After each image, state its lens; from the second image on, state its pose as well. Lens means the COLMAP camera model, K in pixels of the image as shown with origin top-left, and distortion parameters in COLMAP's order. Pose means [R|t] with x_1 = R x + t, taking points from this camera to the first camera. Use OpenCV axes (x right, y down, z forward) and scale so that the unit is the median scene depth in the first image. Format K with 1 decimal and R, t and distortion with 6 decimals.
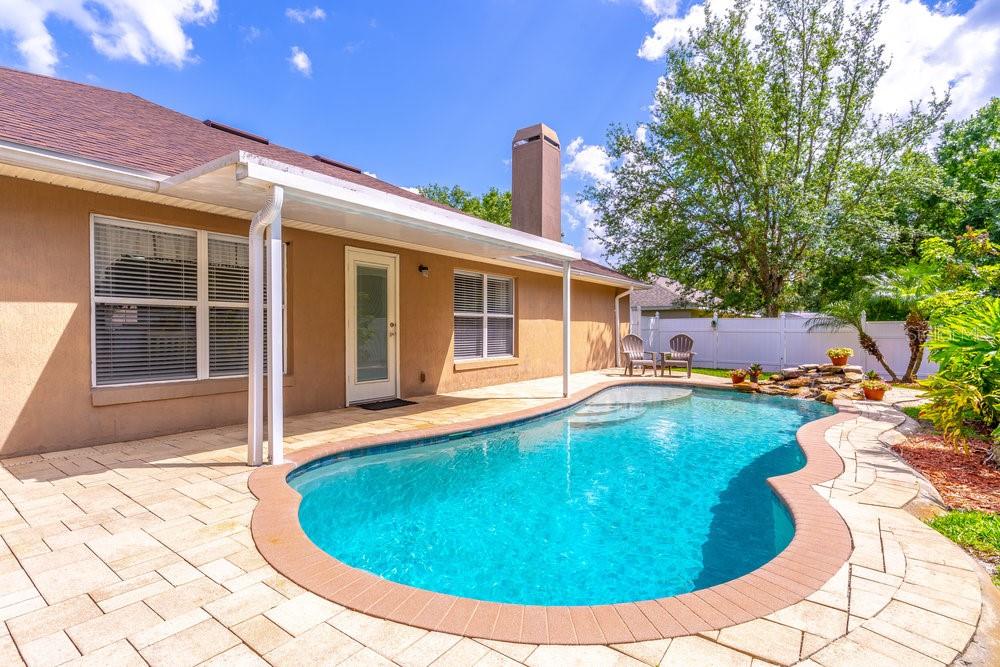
lens RADIAL K [[479.1, 0, 496.7], [0, 479.1, 336.3], [0, 0, 1]] dist [0.001408, 0.000935]
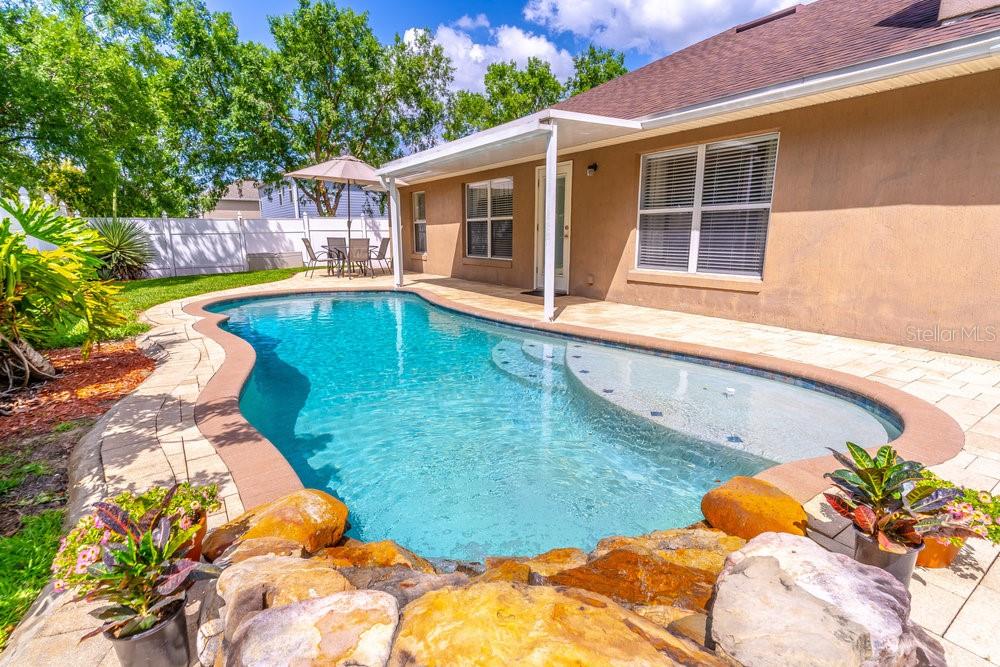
lens RADIAL K [[479.1, 0, 496.7], [0, 479.1, 336.3], [0, 0, 1]] dist [0.001408, 0.000935]
pose [[-0.321484, 0.199426, -0.925677, 0.733038], [-0.010456, 0.976764, 0.214063, -0.010656], [0.946857, 0.078496, -0.311929, 0.952957]]
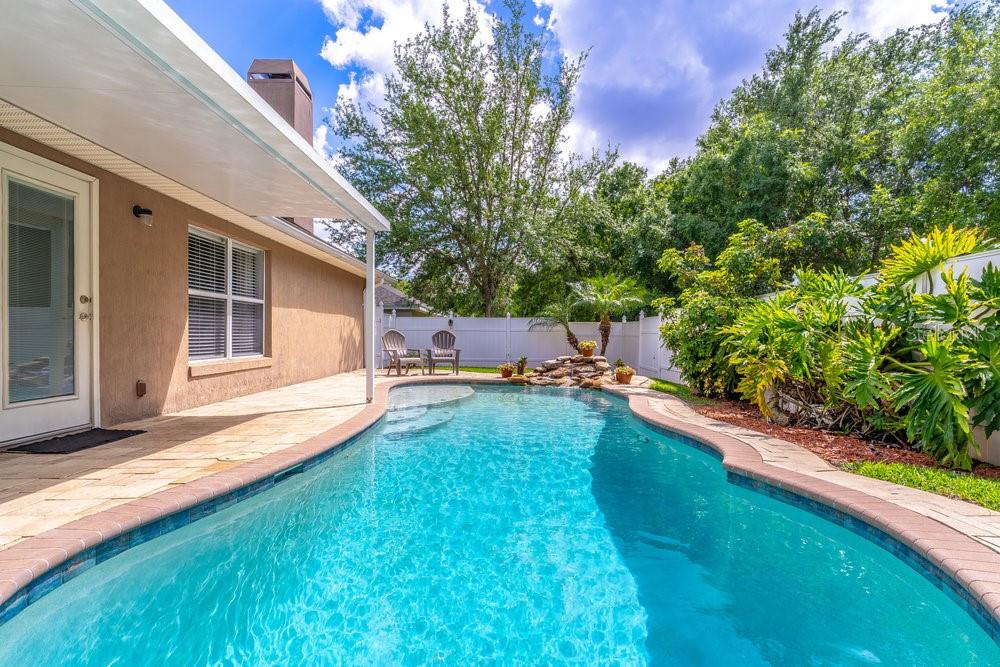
lens RADIAL K [[487.3, 0, 503.3], [0, 487.3, 337.8], [0, 0, 1]] dist [0.001327, 0.001144]
pose [[0.799161, -0.000429, 0.601117, -0.132342], [0.004655, 0.999974, -0.005476, 0.021099], [-0.601099, 0.007174, 0.799142, 0.185366]]
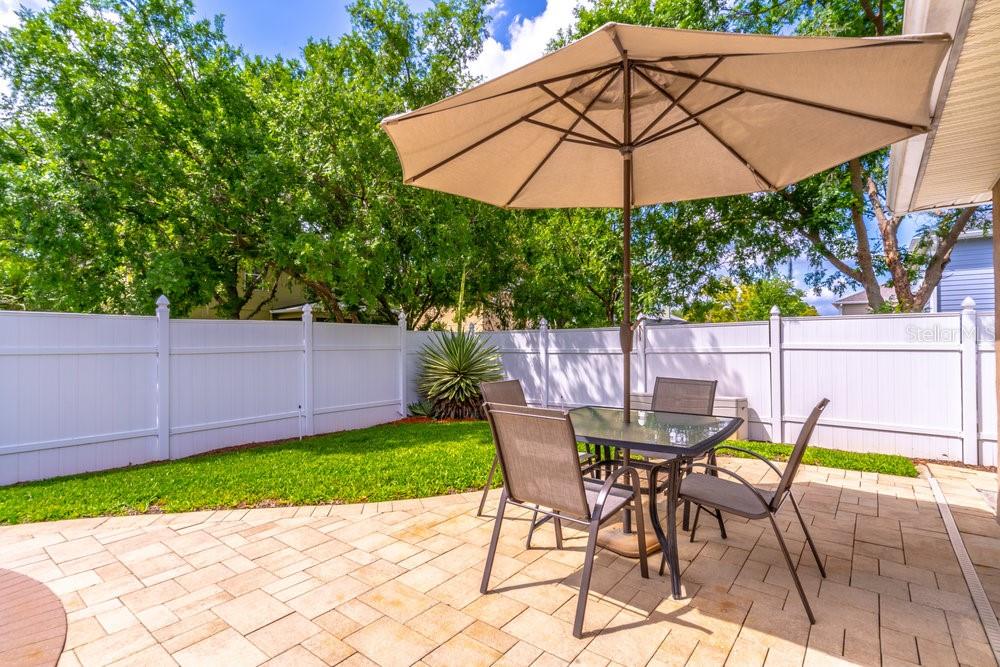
lens RADIAL K [[478.1, 0, 500.0], [0, 478.1, 333.5], [0, 0, 1]] dist [0.000297, 0.000254]
pose [[-0.999649, 0.000290, 0.026494, -0.326282], [0.000136, 0.999983, -0.005791, -0.026304], [-0.026495, -0.005786, -0.999632, 0.460488]]
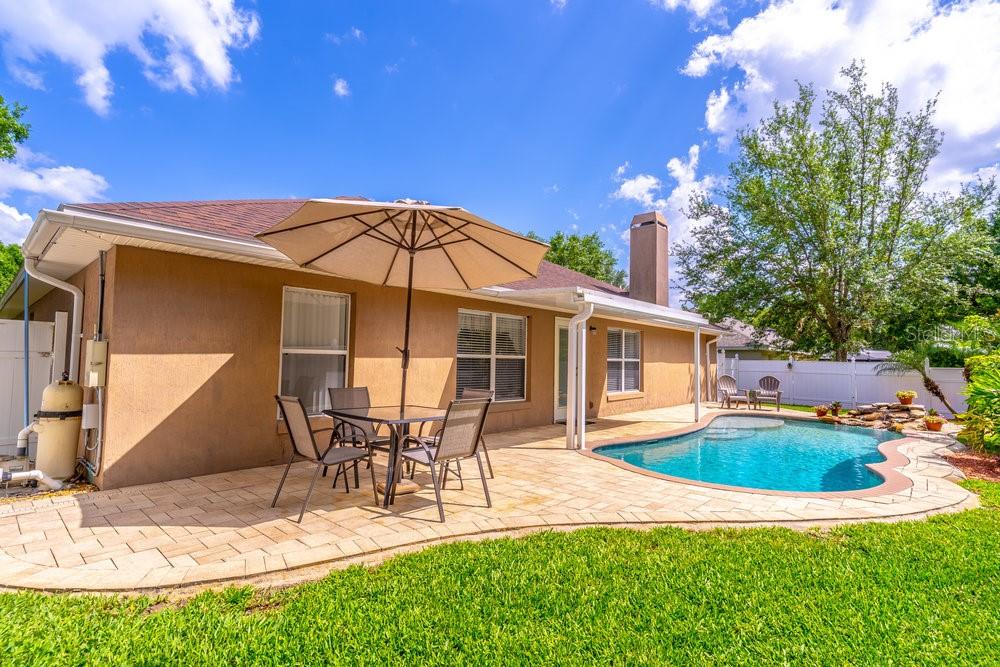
lens RADIAL K [[478.1, 0, 500.0], [0, 478.1, 333.5], [0, 0, 1]] dist [0.000297, 0.000254]
pose [[0.996446, 0.013687, -0.083112, -0.256770], [-0.019345, 0.997521, -0.067662, -0.020241], [0.081980, 0.069029, 0.994241, -0.364238]]
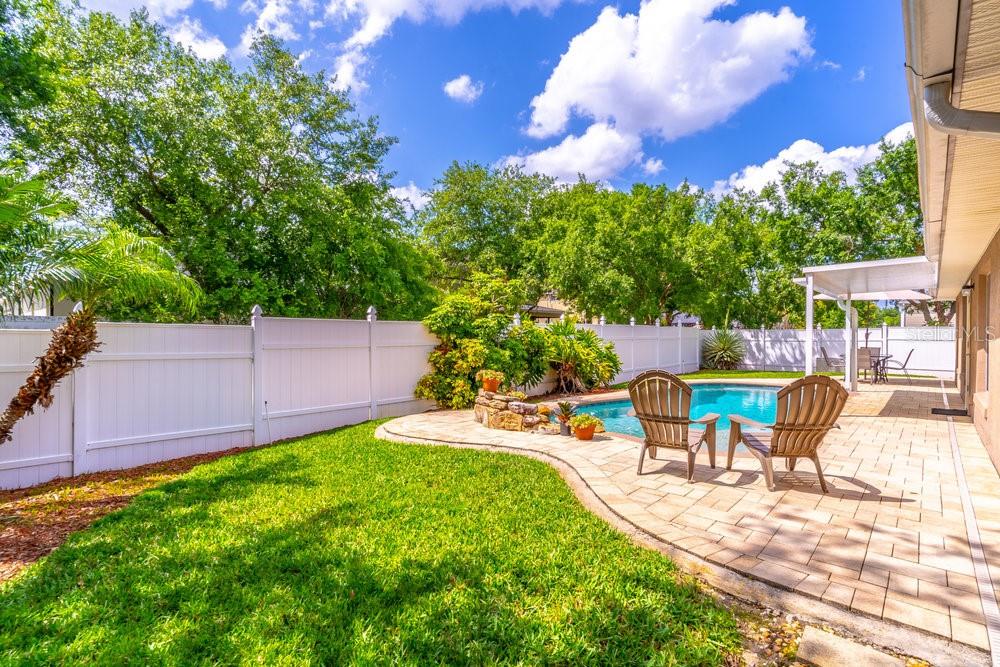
lens RADIAL K [[487.3, 0, 503.3], [0, 487.3, 337.8], [0, 0, 1]] dist [0.001327, 0.001144]
pose [[-0.996987, -0.008583, 0.077093, 0.552892], [-0.006814, 0.999708, 0.023180, -0.045400], [-0.077269, 0.022585, -0.996754, 1.649133]]
